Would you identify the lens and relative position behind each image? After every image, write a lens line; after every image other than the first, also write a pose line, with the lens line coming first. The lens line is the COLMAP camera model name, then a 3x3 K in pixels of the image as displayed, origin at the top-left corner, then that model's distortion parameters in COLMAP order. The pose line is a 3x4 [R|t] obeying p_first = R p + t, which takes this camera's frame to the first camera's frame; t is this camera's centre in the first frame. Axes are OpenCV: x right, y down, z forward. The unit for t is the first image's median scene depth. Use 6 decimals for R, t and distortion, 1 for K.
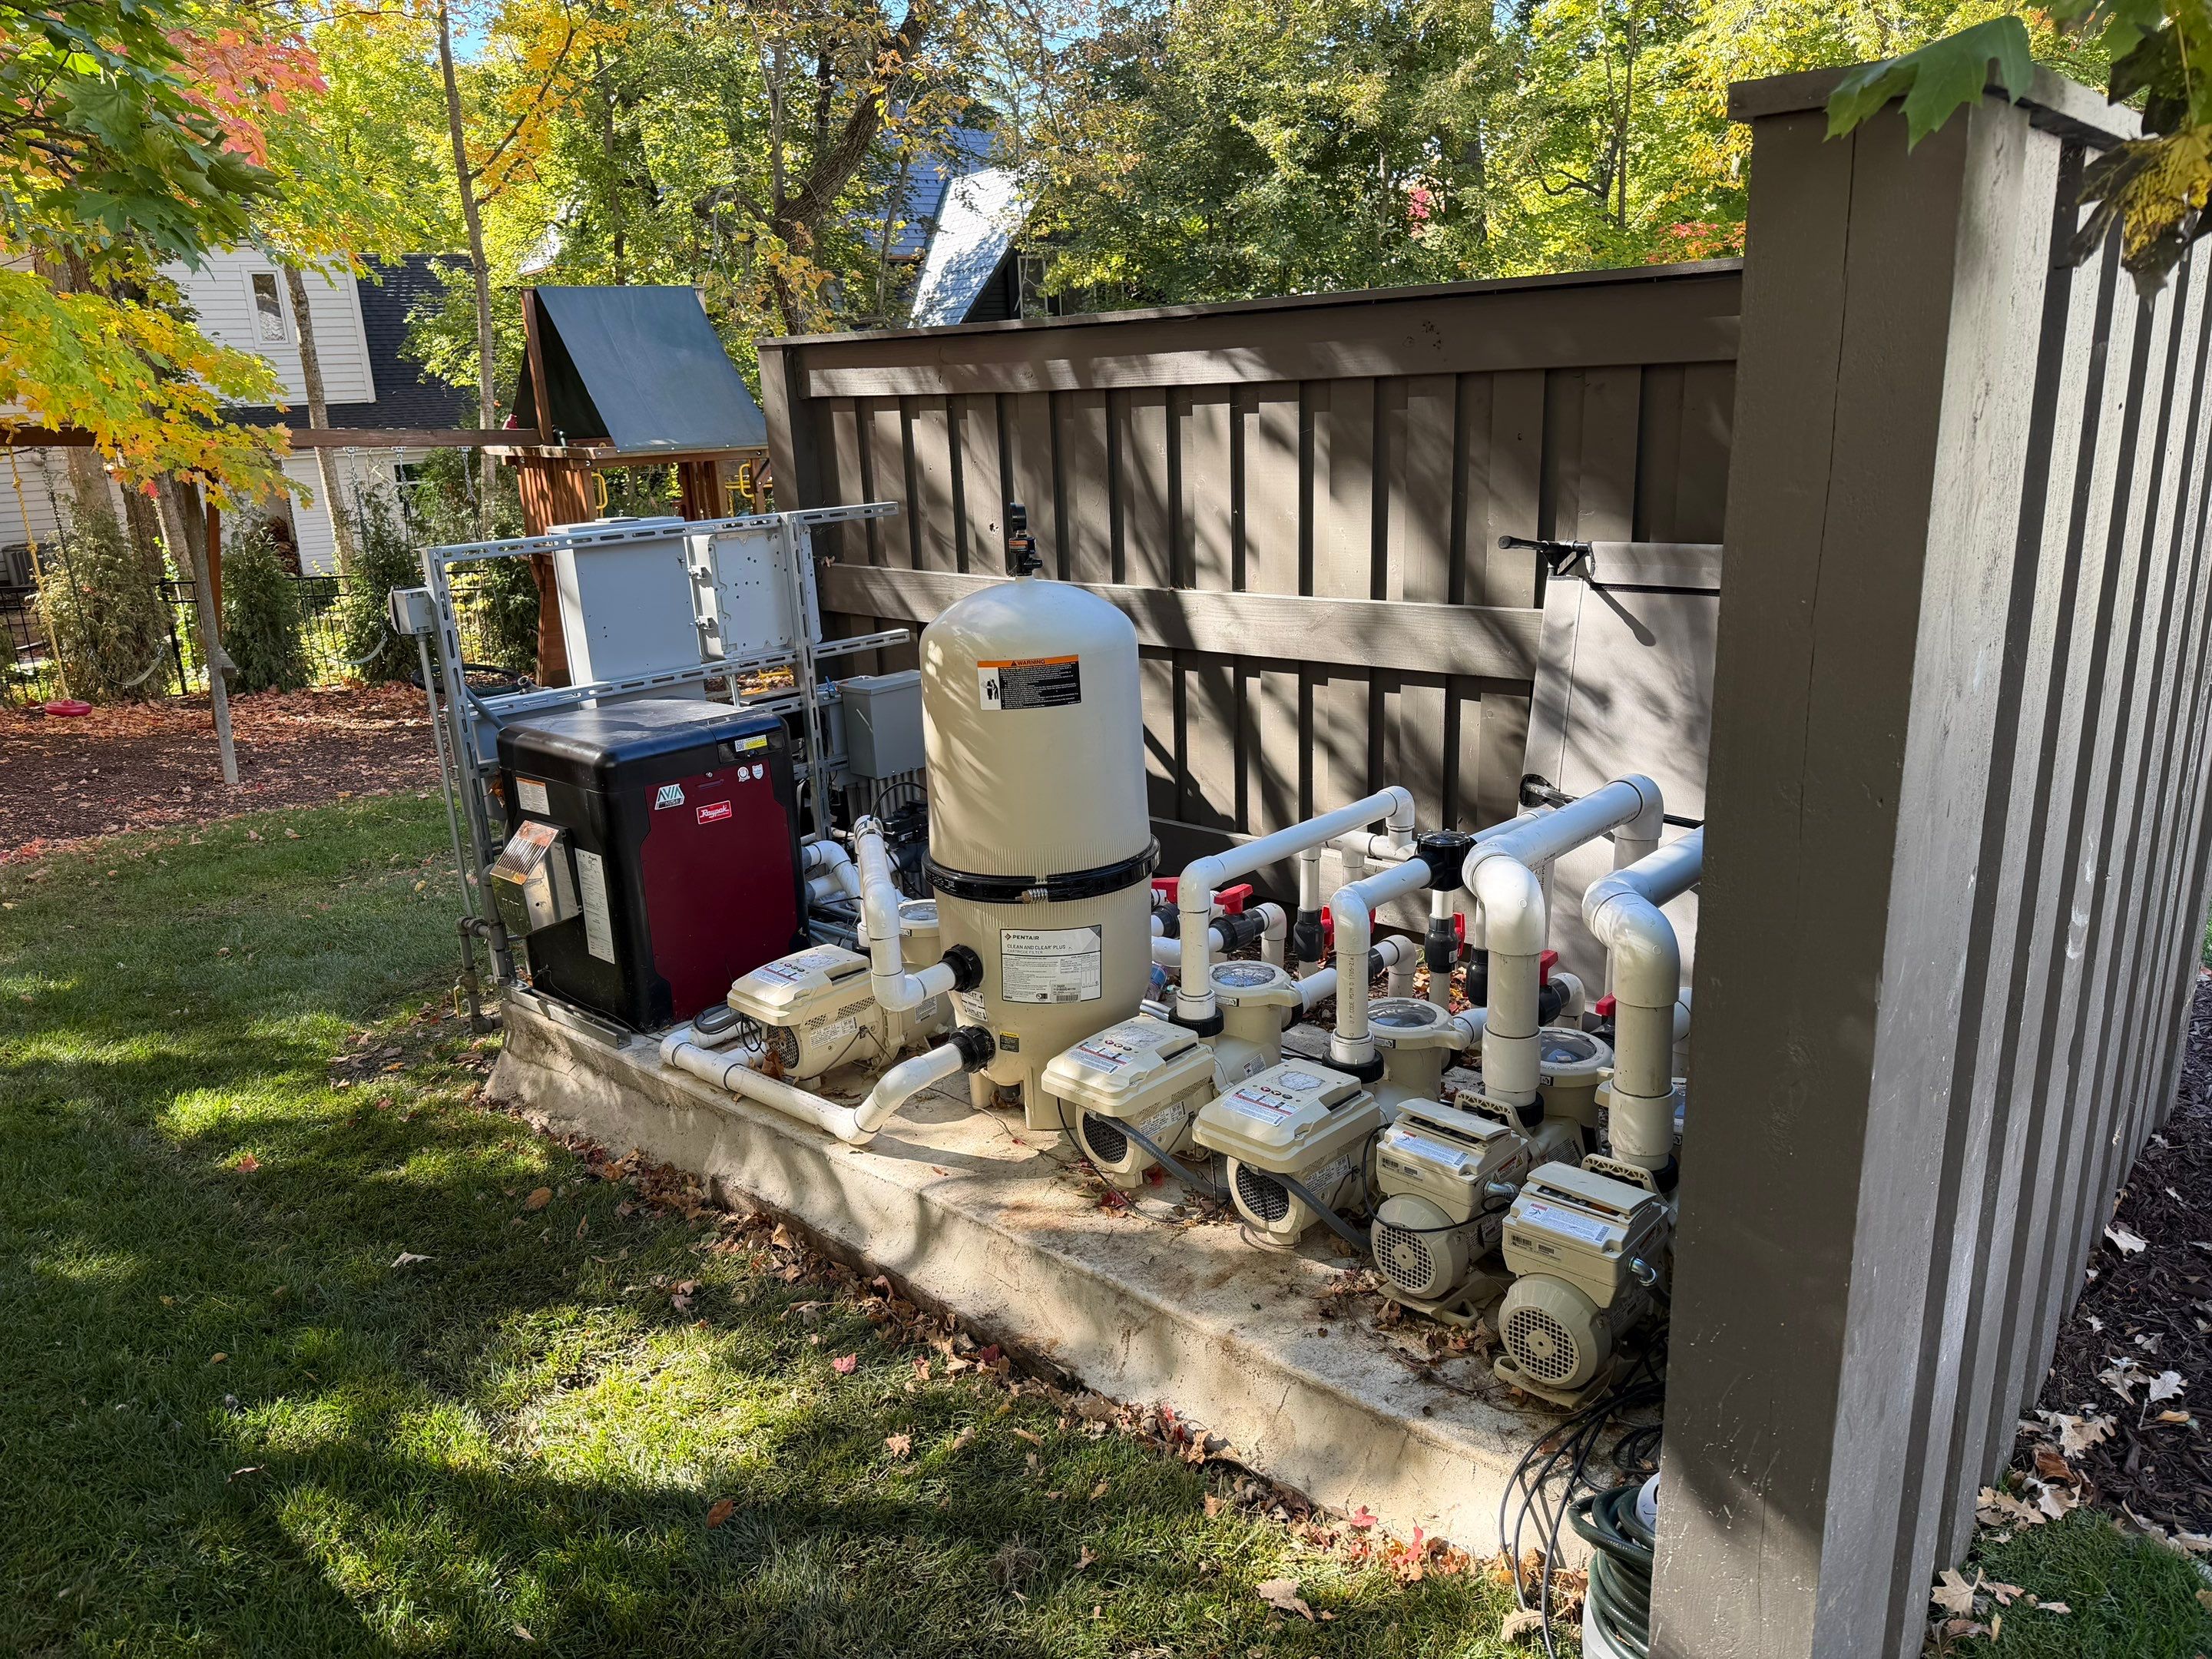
lens RADIAL K [[1543.1, 0, 1107.7], [0, 1543.1, 843.7], [0, 0, 1]] dist [-0.023835, -0.005423]
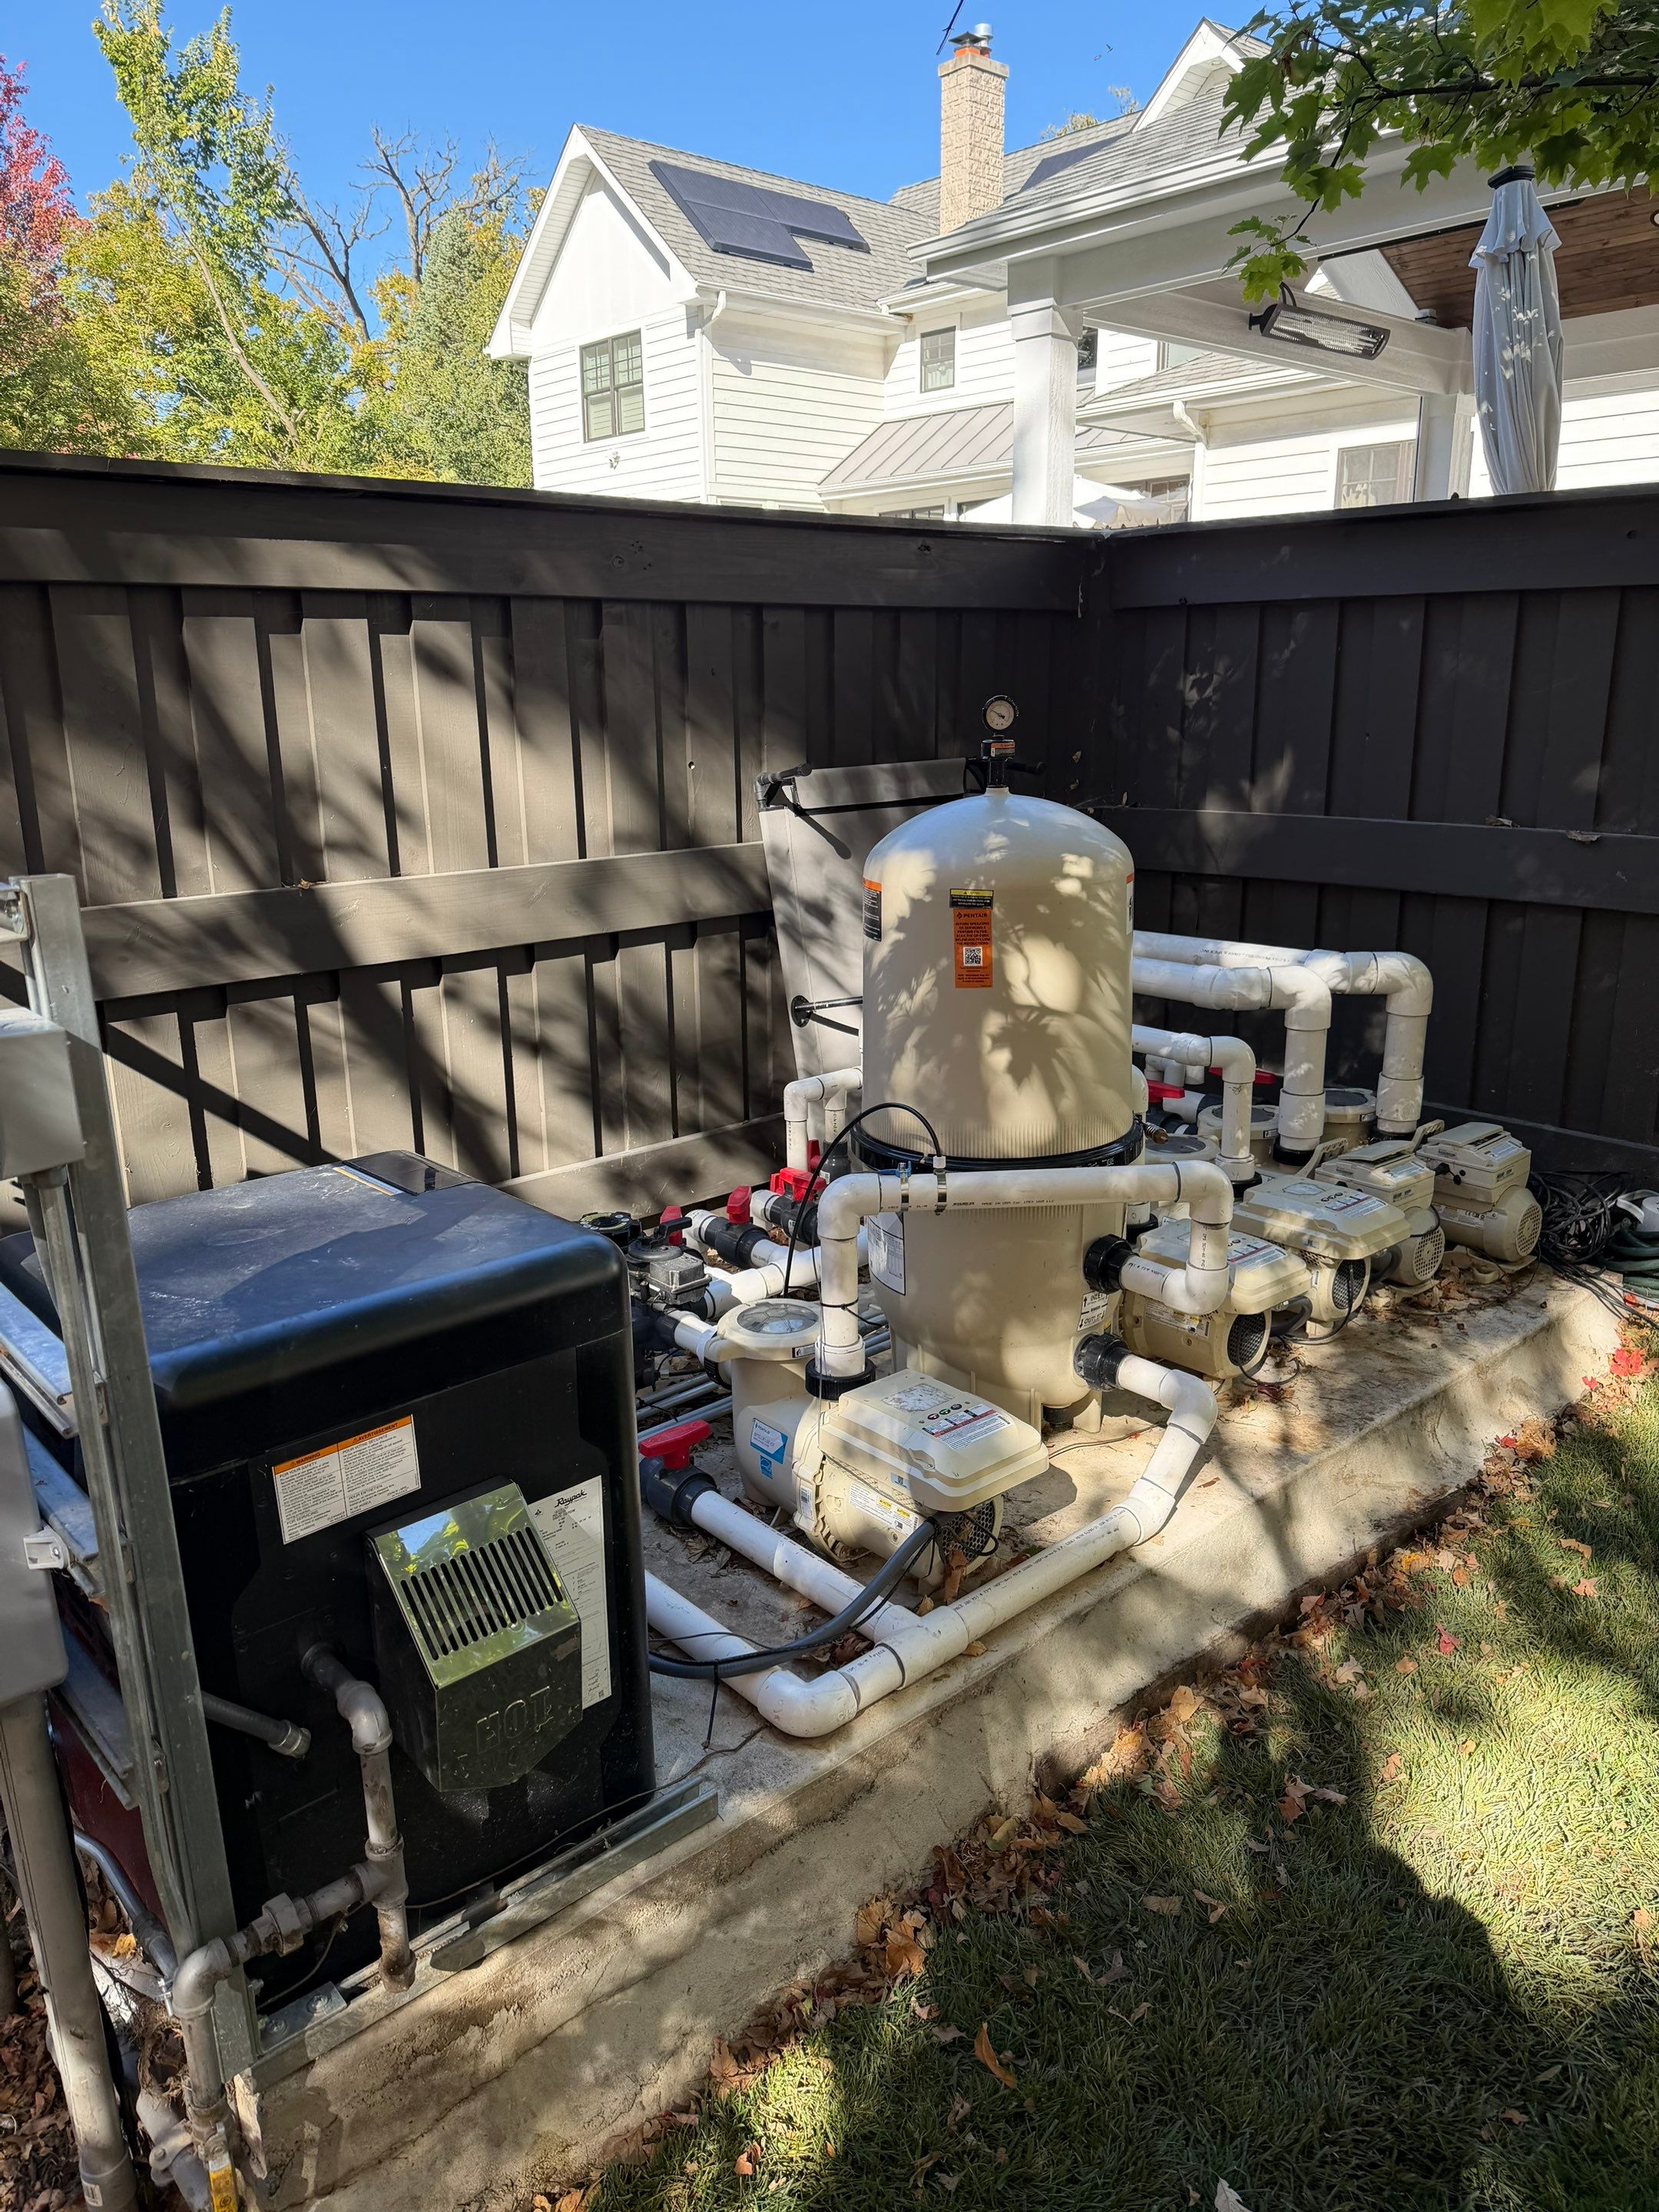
lens RADIAL K [[1543.1, 0, 834.2], [0, 1543.1, 1096.7], [0, 0, 1]] dist [-0.023835, -0.005423]
pose [[0.087880, -0.216265, 0.972372, -0.674858], [0.279129, 0.942388, 0.184369, -0.150094], [-0.956224, 0.255215, 0.143183, 0.764800]]
